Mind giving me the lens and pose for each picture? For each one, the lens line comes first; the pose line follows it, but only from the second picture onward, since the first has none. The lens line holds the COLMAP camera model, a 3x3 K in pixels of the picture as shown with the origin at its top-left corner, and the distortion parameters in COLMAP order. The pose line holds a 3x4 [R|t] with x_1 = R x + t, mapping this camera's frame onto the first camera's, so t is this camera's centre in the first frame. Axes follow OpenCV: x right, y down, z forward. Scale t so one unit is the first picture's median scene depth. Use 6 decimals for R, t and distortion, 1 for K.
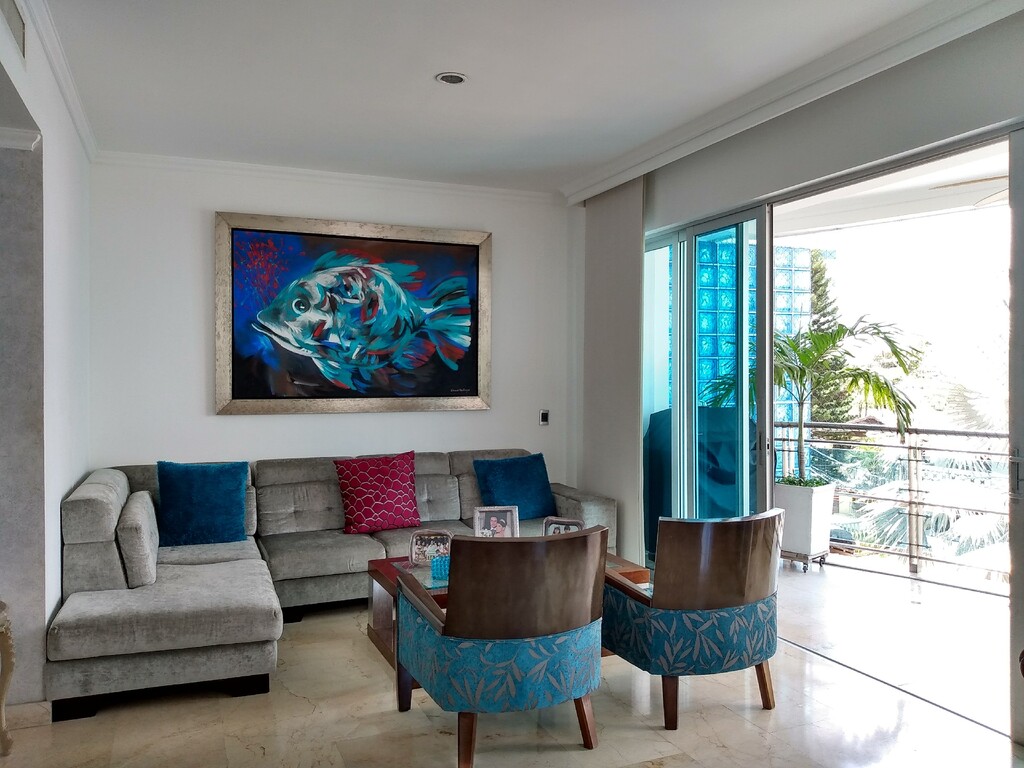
lens RADIAL K [[801.3, 0, 515.7], [0, 801.3, 382.3], [0, 0, 1]] dist [0.067205, -0.066173]
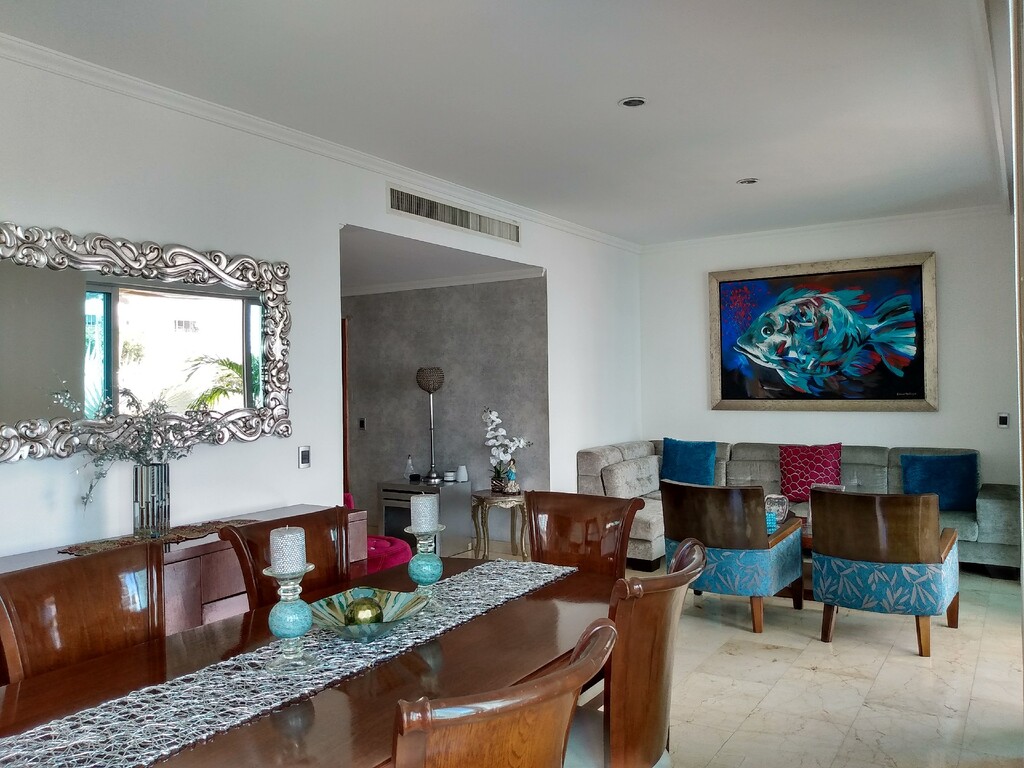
lens RADIAL K [[801.3, 0, 508.1], [0, 801.3, 375.5], [0, 0, 1]] dist [0.067205, -0.066173]
pose [[0.567378, -0.015603, -0.823310, 0.621537], [0.007820, 0.999877, -0.013561, -0.005551], [0.823420, 0.001256, 0.567431, -0.135894]]
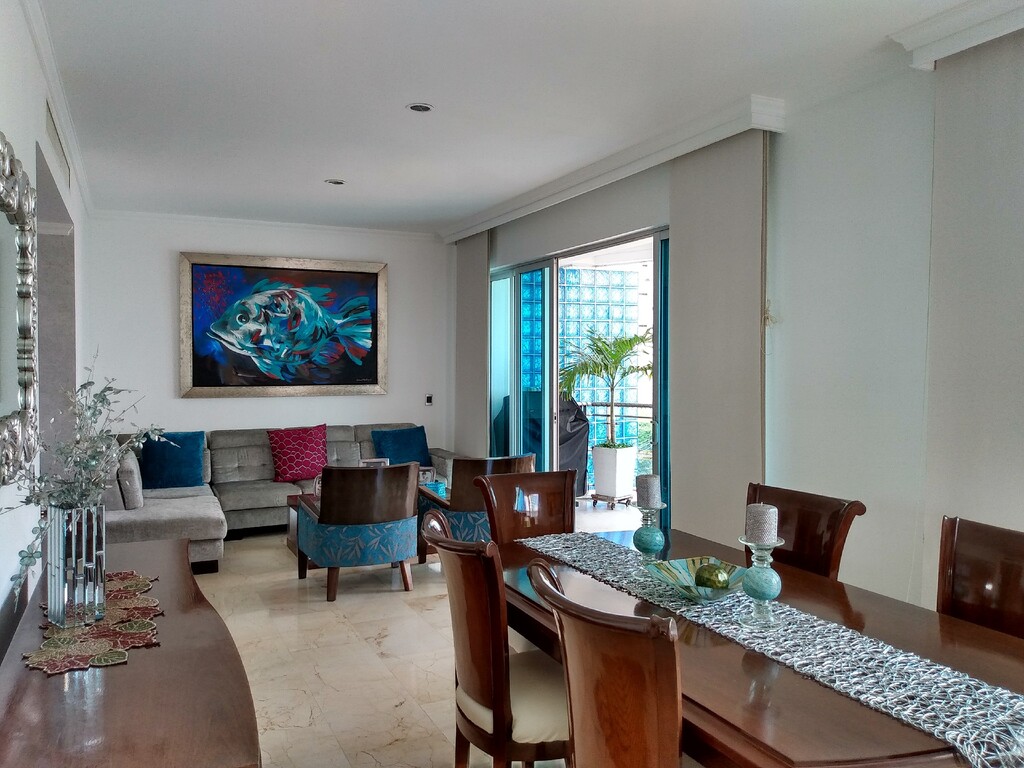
lens RADIAL K [[801.3, 0, 516.1], [0, 801.3, 378.6], [0, 0, 1]] dist [0.067205, -0.066173]
pose [[0.998889, -0.000387, 0.047121, 0.138752], [-0.000327, 0.999885, 0.015148, -0.014434], [-0.047122, -0.015146, 0.998774, -0.412930]]
